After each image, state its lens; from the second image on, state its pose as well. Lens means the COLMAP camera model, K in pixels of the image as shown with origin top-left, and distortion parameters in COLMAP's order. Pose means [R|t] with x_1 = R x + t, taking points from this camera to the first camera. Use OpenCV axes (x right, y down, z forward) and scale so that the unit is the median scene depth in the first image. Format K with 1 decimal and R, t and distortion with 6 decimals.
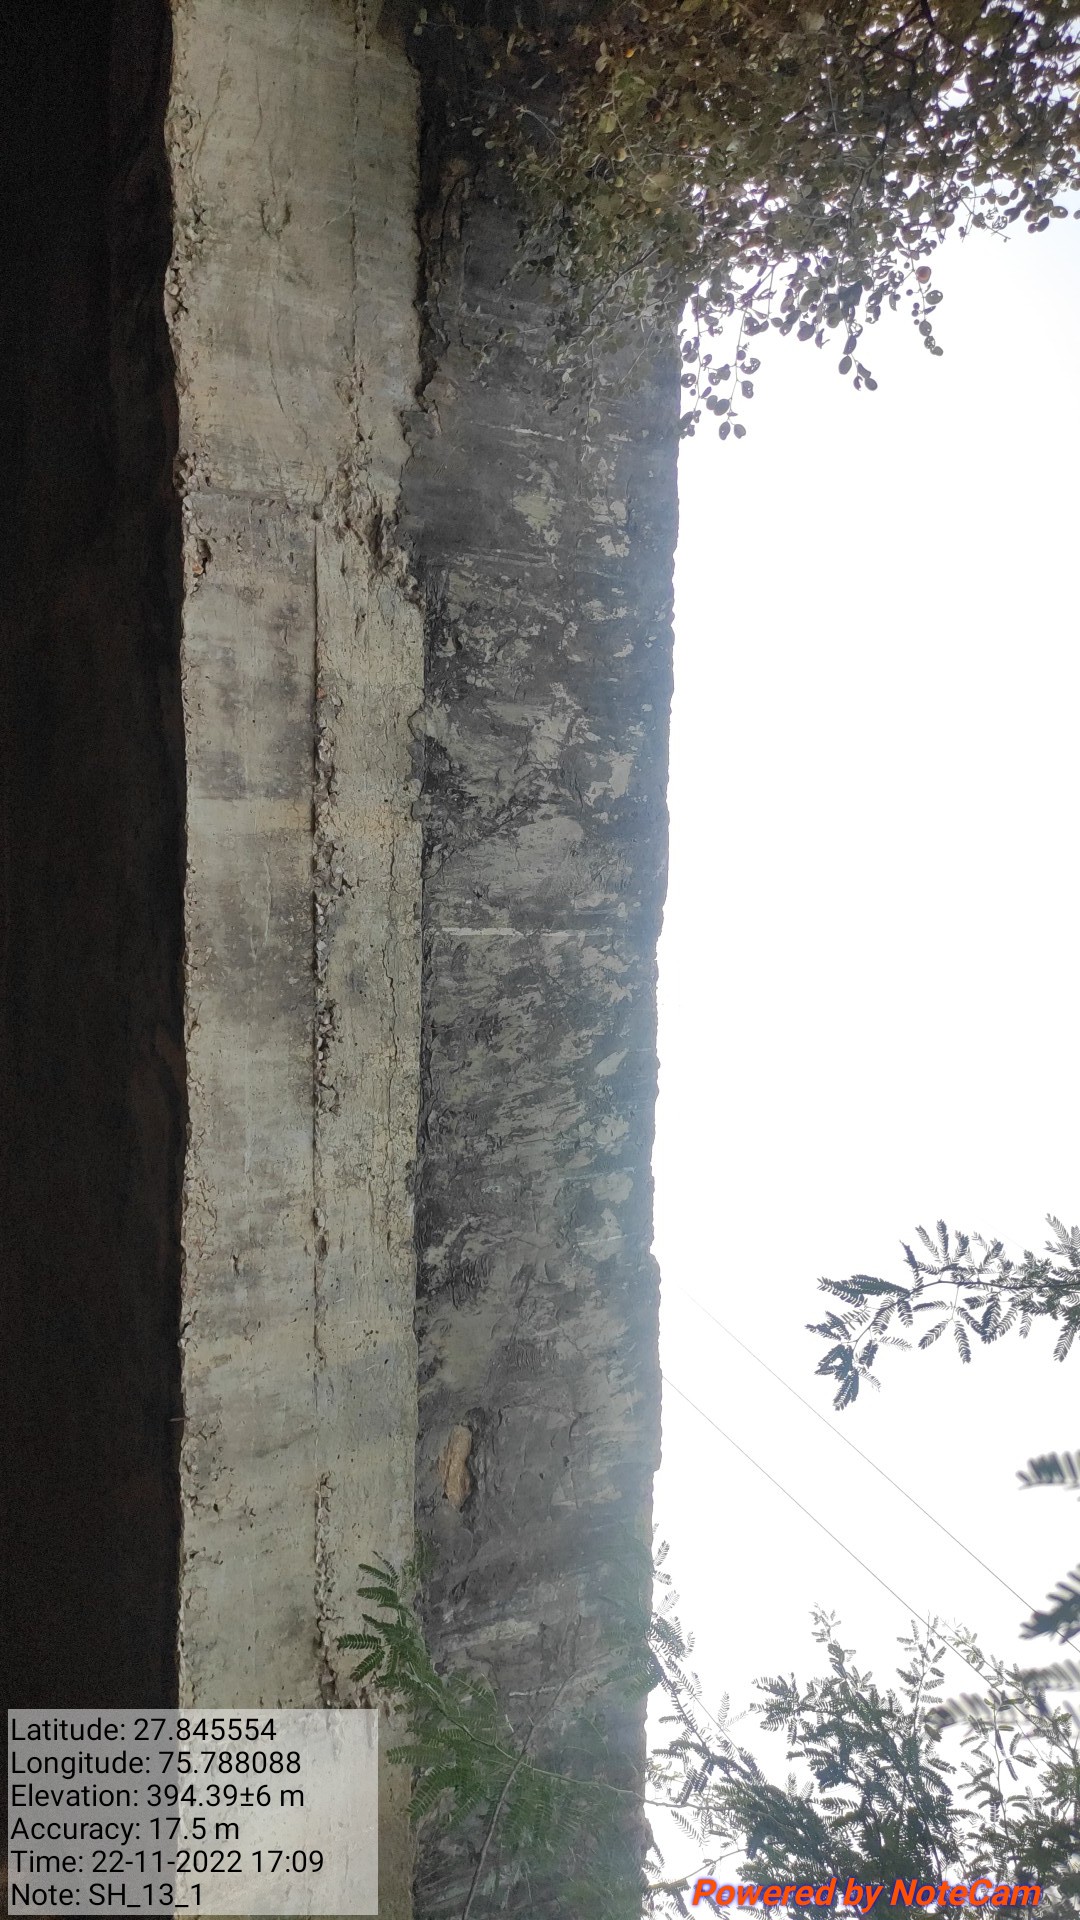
lens RADIAL K [[1426.2, 0, 560.3], [0, 1426.2, 959.6], [0, 0, 1]] dist [0.053392, -0.050652]
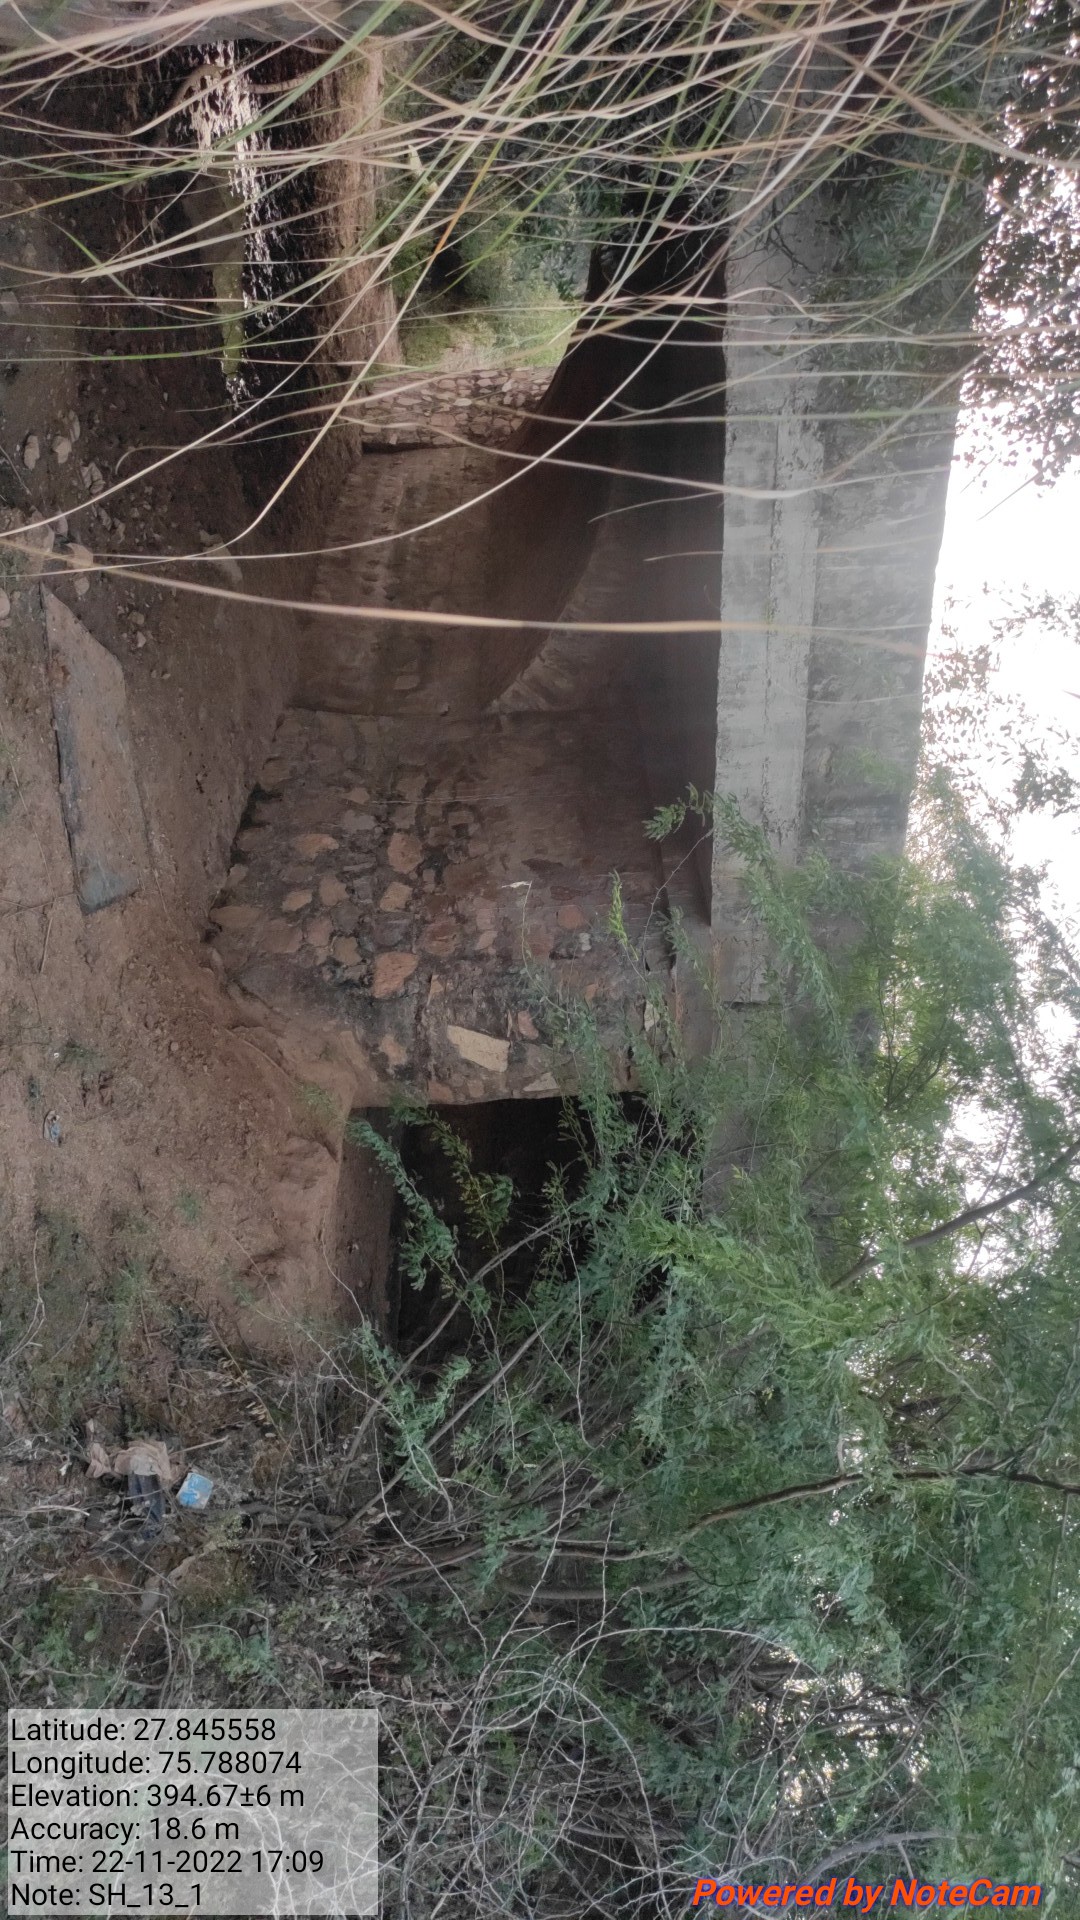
lens RADIAL K [[1426.2, 0, 547.3], [0, 1426.2, 967.8], [0, 0, 1]] dist [0.053392, -0.050652]
pose [[0.838610, 0.278432, -0.468197, 0.950944], [0.026089, 0.837985, 0.545069, -0.881984], [0.544107, -0.469315, 0.695479, -1.460903]]
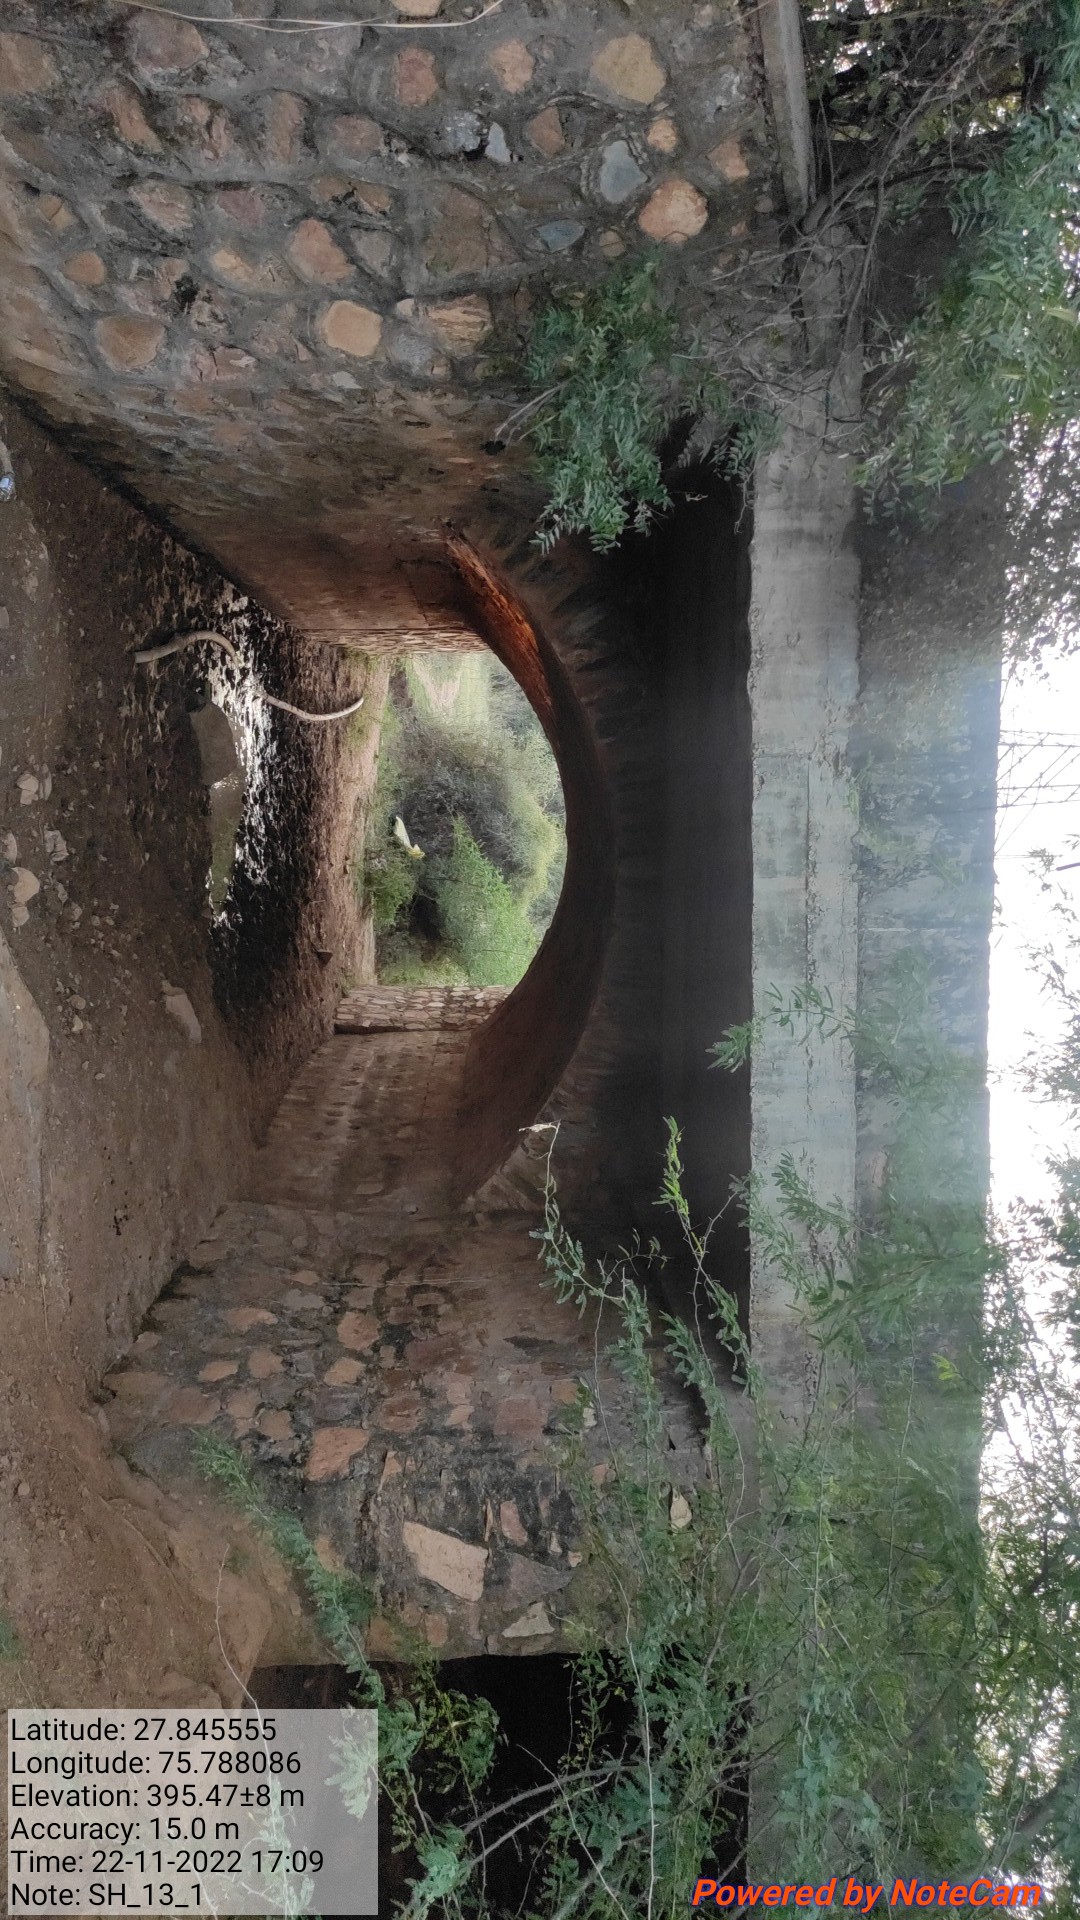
lens RADIAL K [[1426.2, 0, 546.0], [0, 1426.2, 947.3], [0, 0, 1]] dist [0.053392, -0.050652]
pose [[0.854349, 0.035966, -0.518453, 0.698878], [-0.004402, 0.998067, 0.061984, -0.139032], [0.519681, -0.050673, 0.852856, -1.272799]]
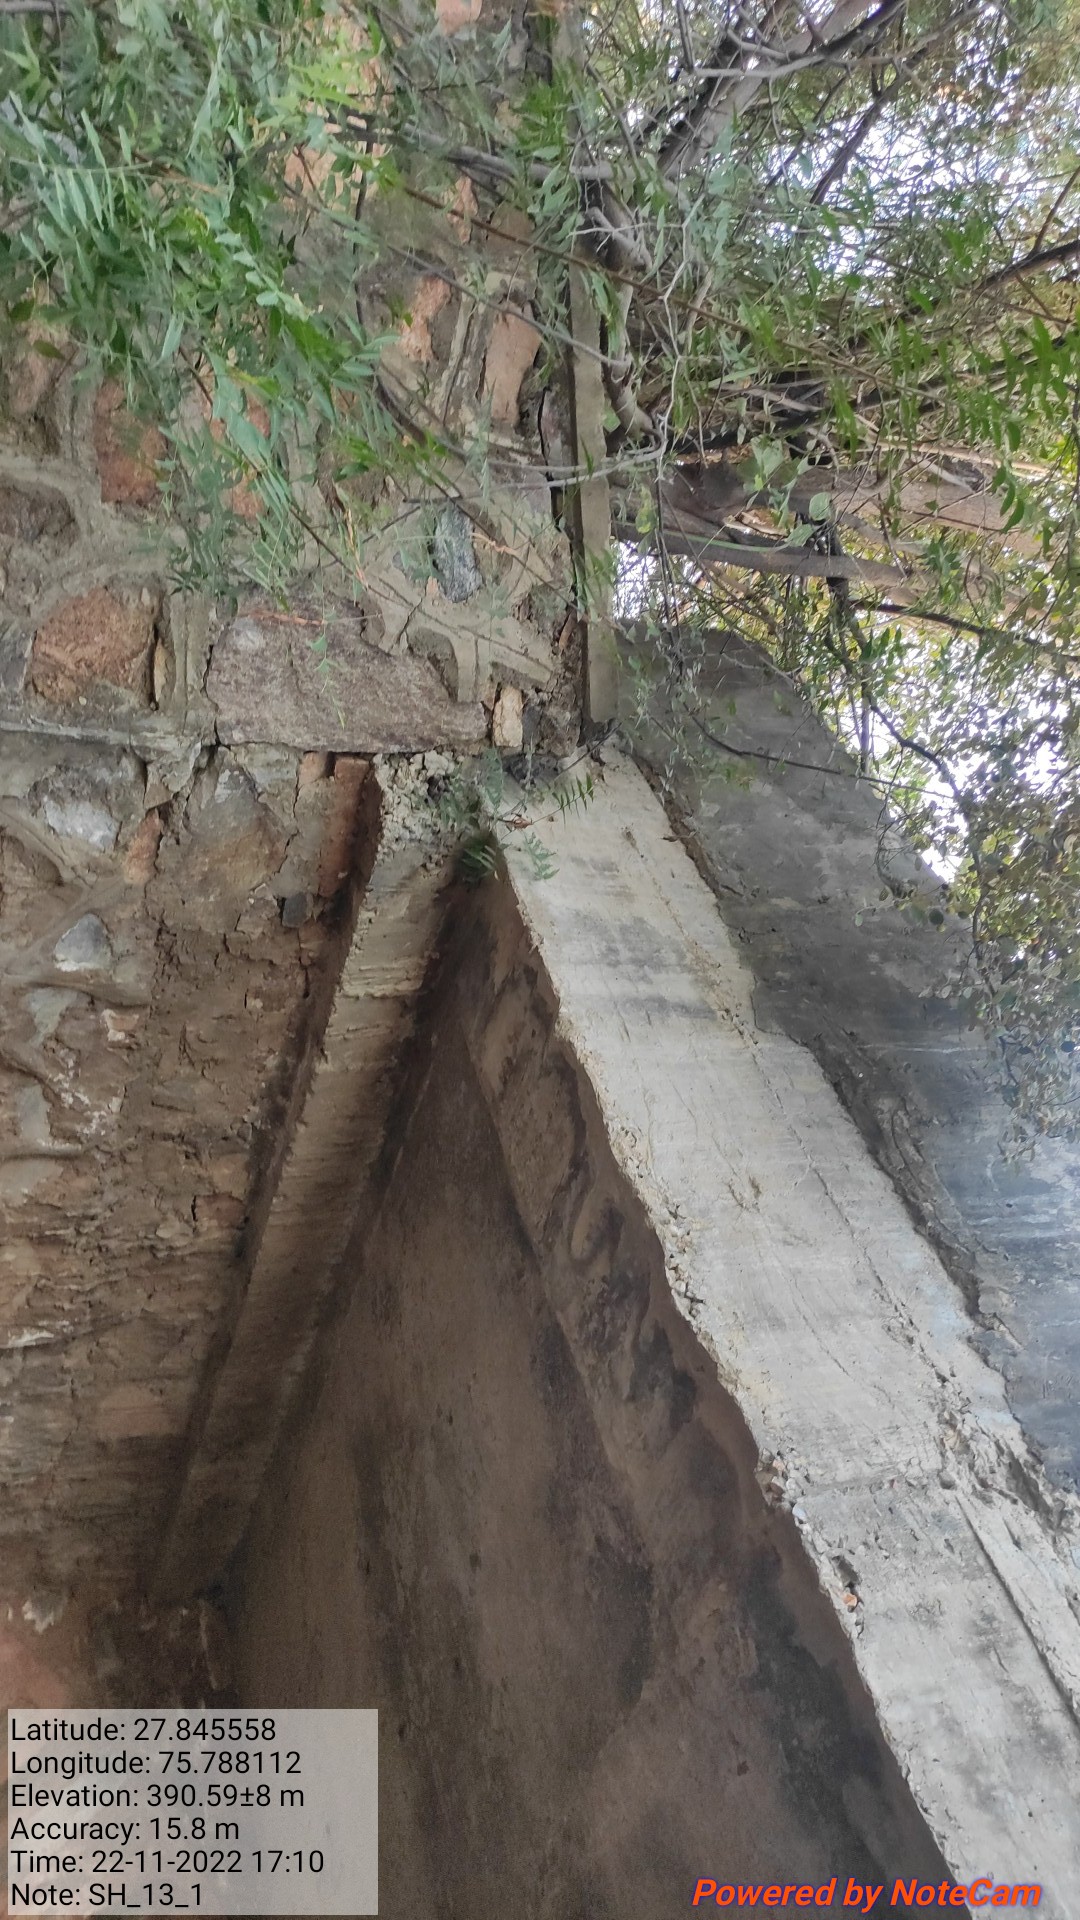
lens RADIAL K [[1426.2, 0, 547.1], [0, 1426.2, 968.6], [0, 0, 1]] dist [0.053392, -0.050652]
pose [[0.920881, -0.388115, 0.036668, -0.278884], [0.286517, 0.610023, -0.738769, 0.008259], [0.264359, 0.690825, 0.672961, 0.281402]]
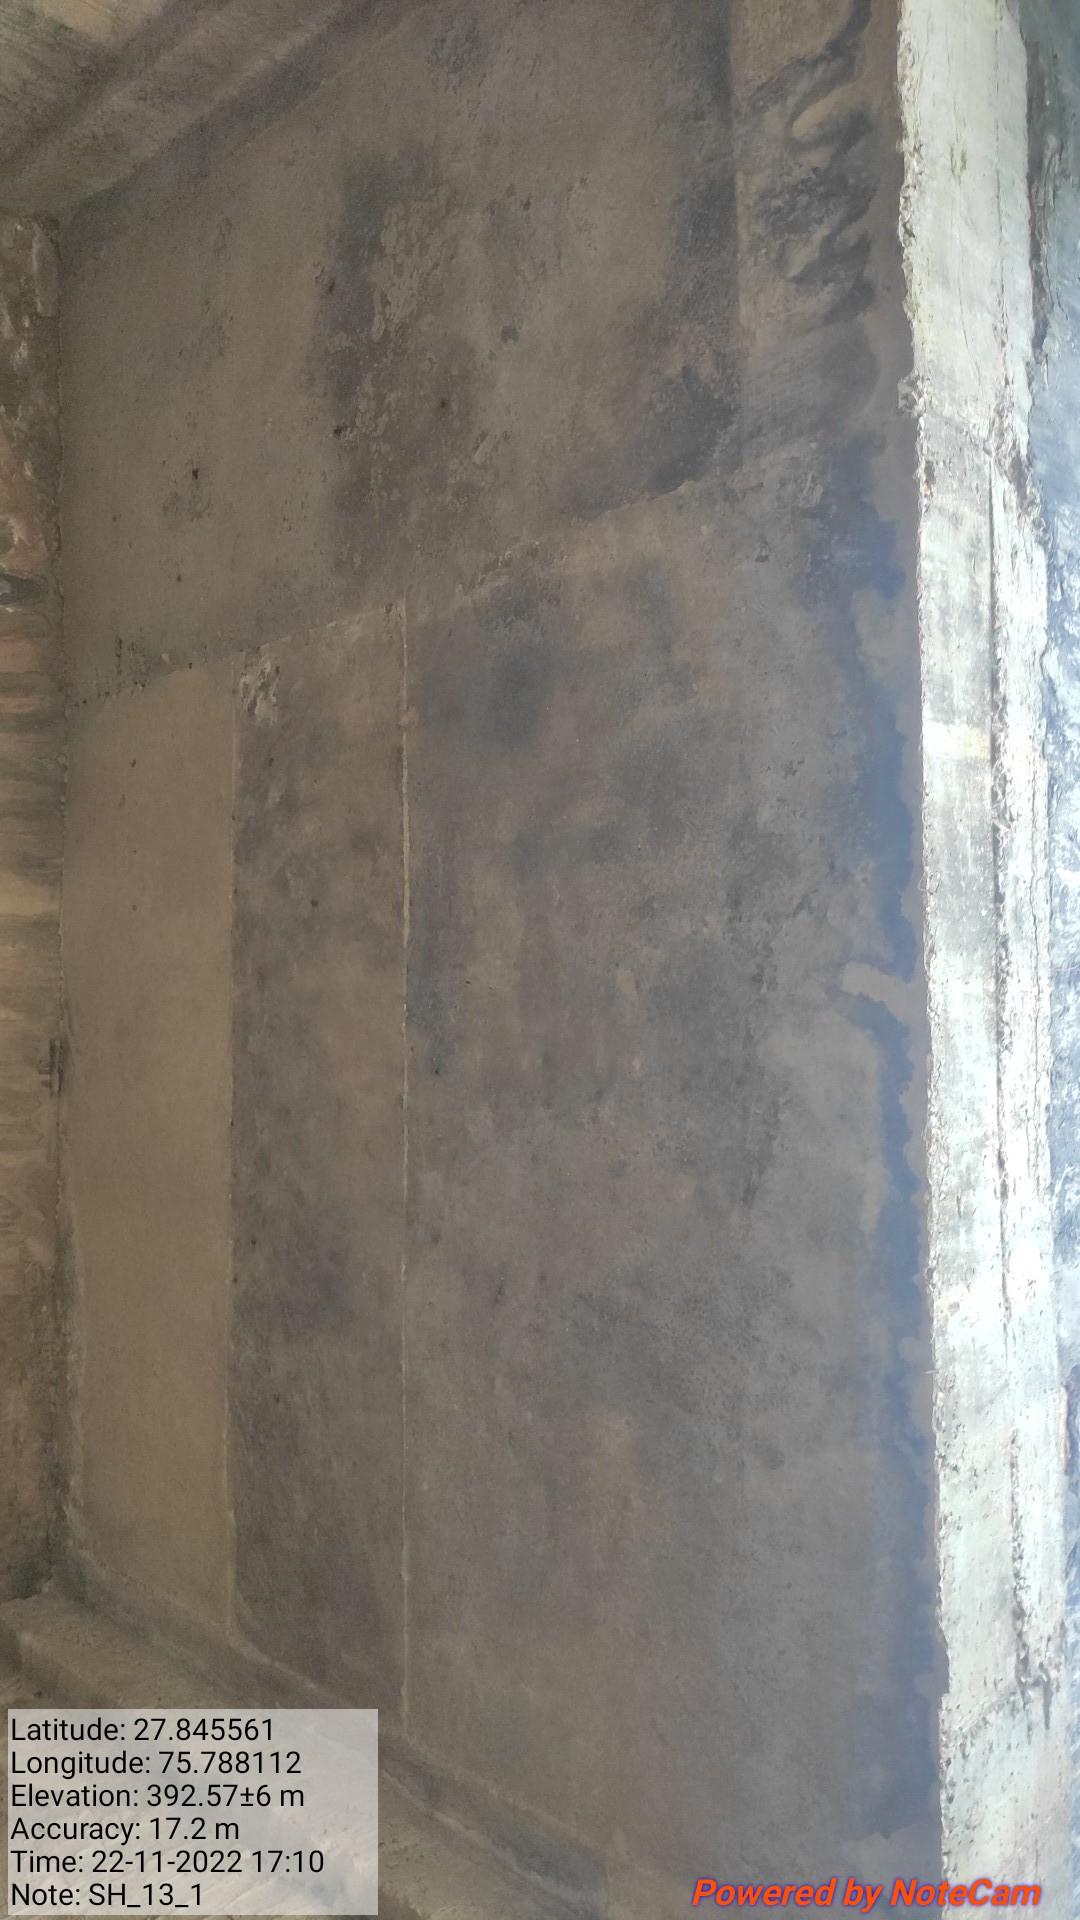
lens RADIAL K [[1426.2, 0, 541.1], [0, 1426.2, 954.1], [0, 0, 1]] dist [0.053392, -0.050652]
pose [[0.976368, -0.022148, 0.214979, -0.695898], [0.039680, 0.996196, -0.077583, 0.107572], [-0.212443, 0.084280, 0.973532, 0.111964]]
